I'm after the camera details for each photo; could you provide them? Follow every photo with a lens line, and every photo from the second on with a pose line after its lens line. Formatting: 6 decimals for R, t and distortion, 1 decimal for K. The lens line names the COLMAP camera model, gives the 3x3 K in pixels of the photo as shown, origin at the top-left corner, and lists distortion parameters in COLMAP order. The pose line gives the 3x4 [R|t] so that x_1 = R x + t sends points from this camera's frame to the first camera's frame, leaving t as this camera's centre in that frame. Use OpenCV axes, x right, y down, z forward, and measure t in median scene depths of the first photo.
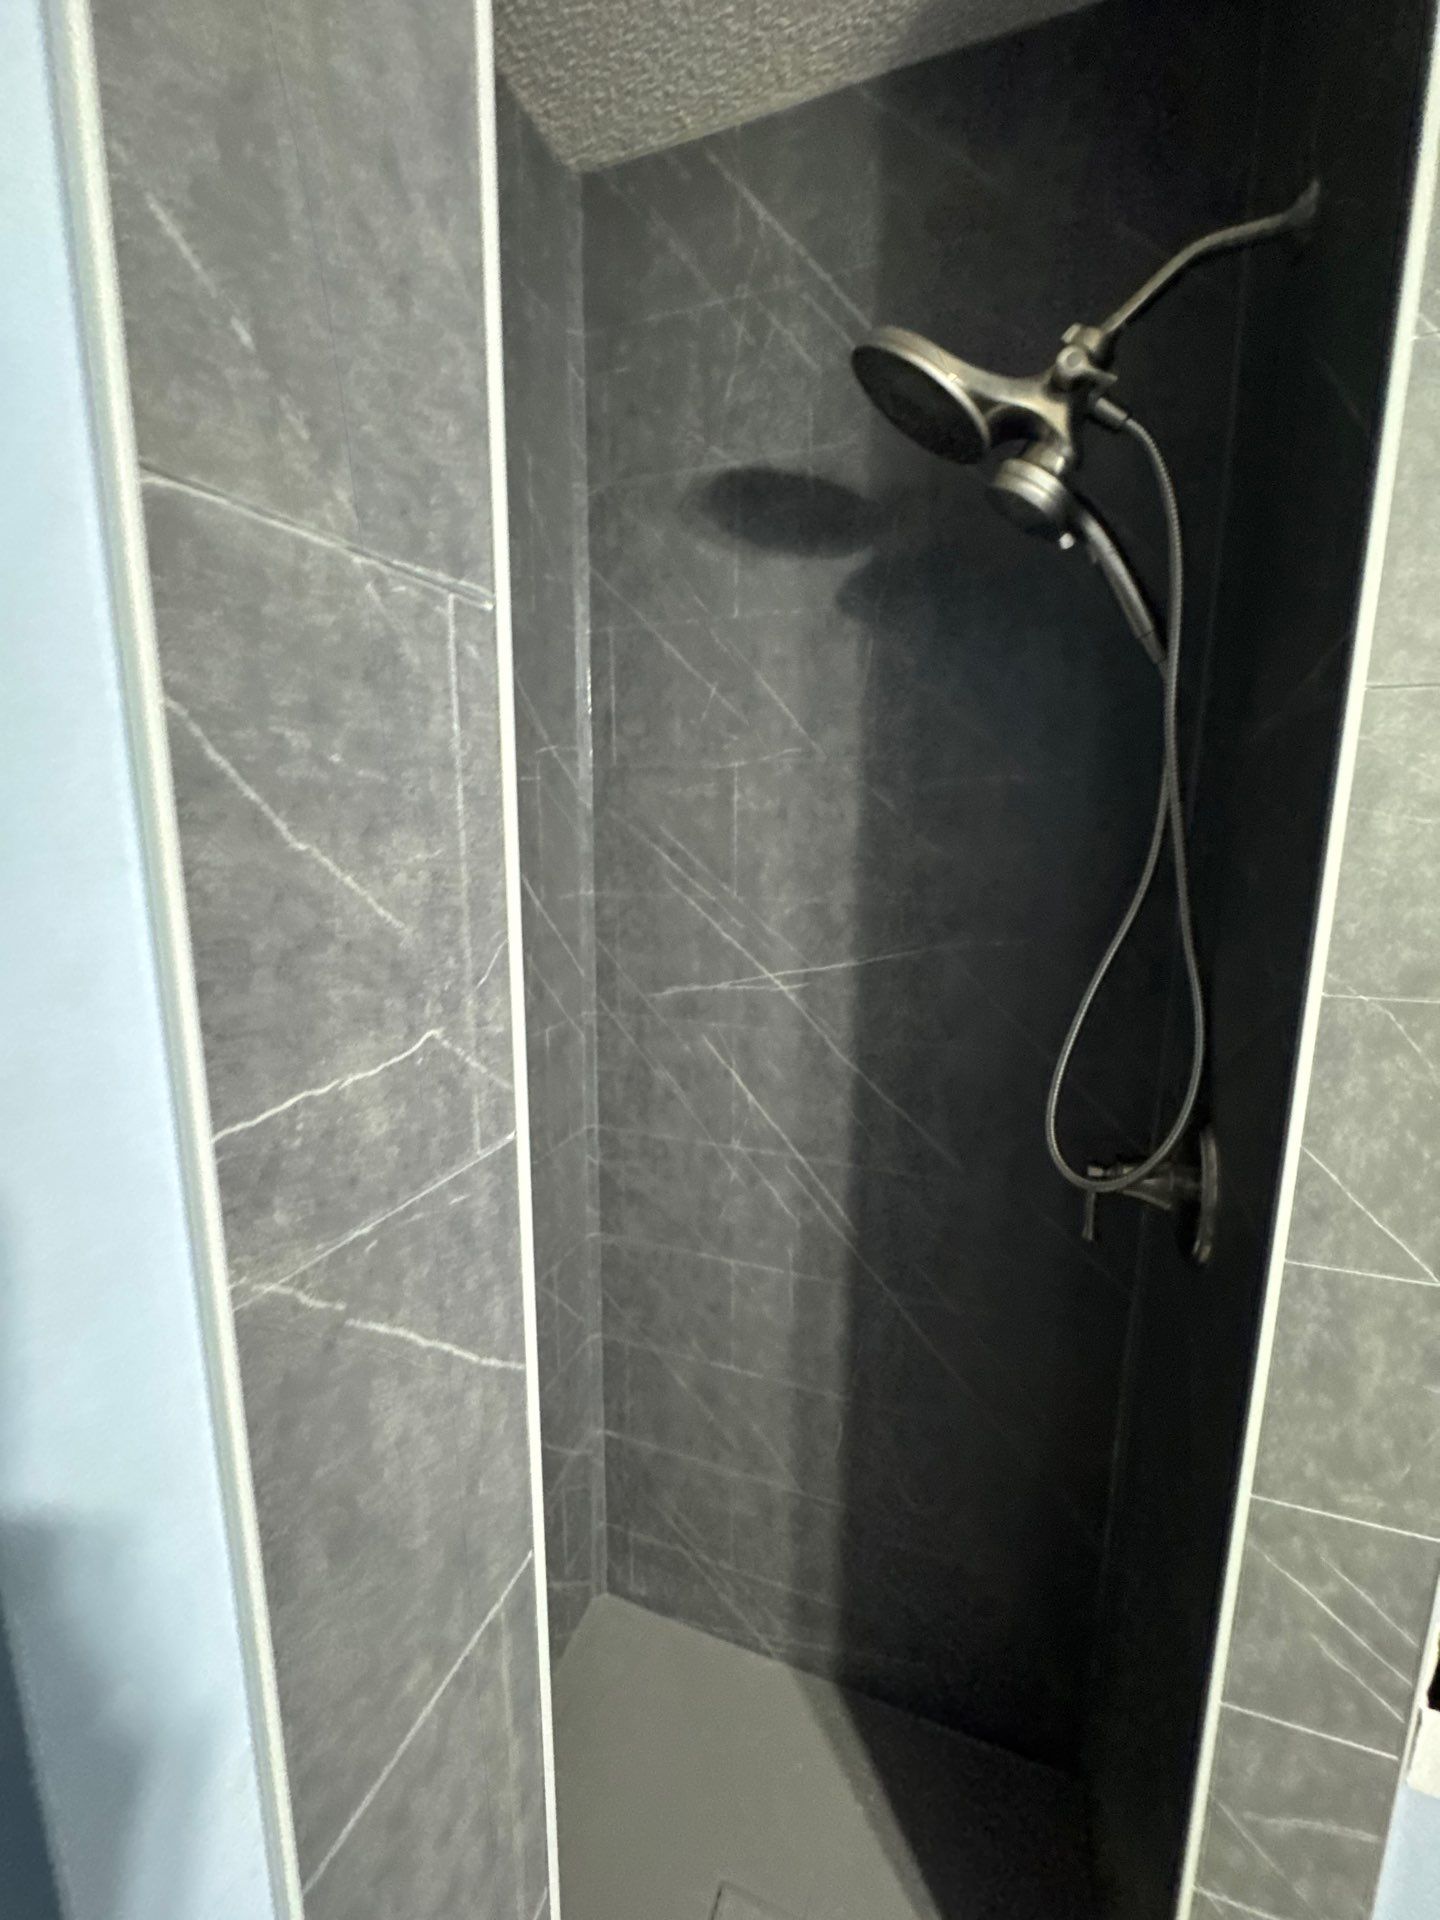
lens RADIAL K [[767.7, 0, 721.2], [0, 767.7, 958.9], [0, 0, 1]] dist [-0.004384, -0.000189]
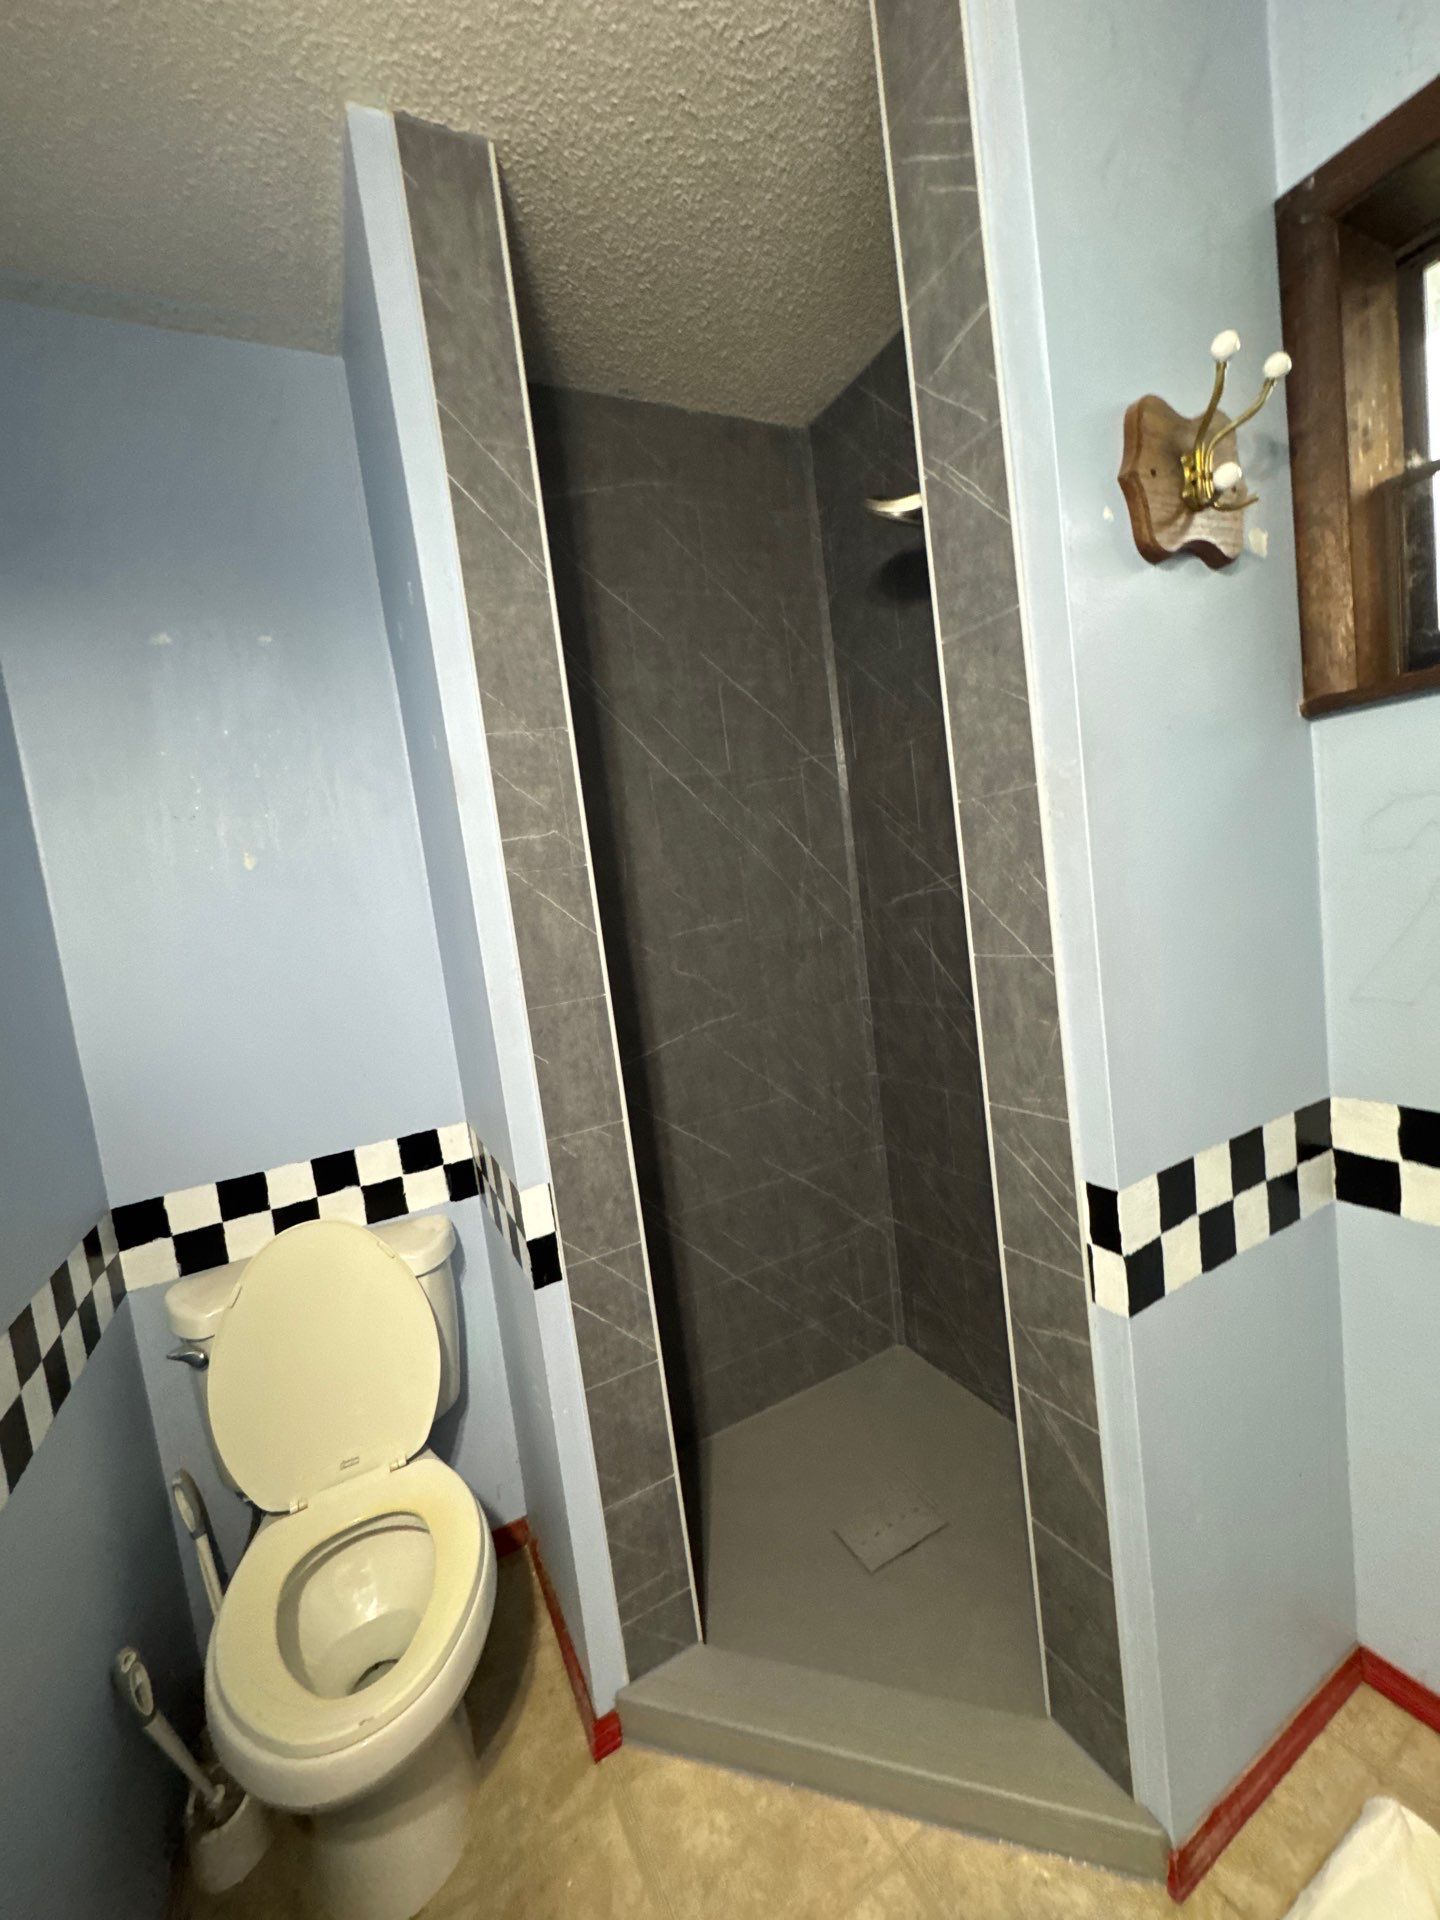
lens RADIAL K [[767.7, 0, 721.2], [0, 767.7, 958.9], [0, 0, 1]] dist [-0.004384, -0.000189]
pose [[0.736386, -0.036512, -0.675576, 0.749938], [0.010042, 0.999023, -0.043047, 0.235418], [0.676487, 0.024915, 0.736033, -0.358795]]
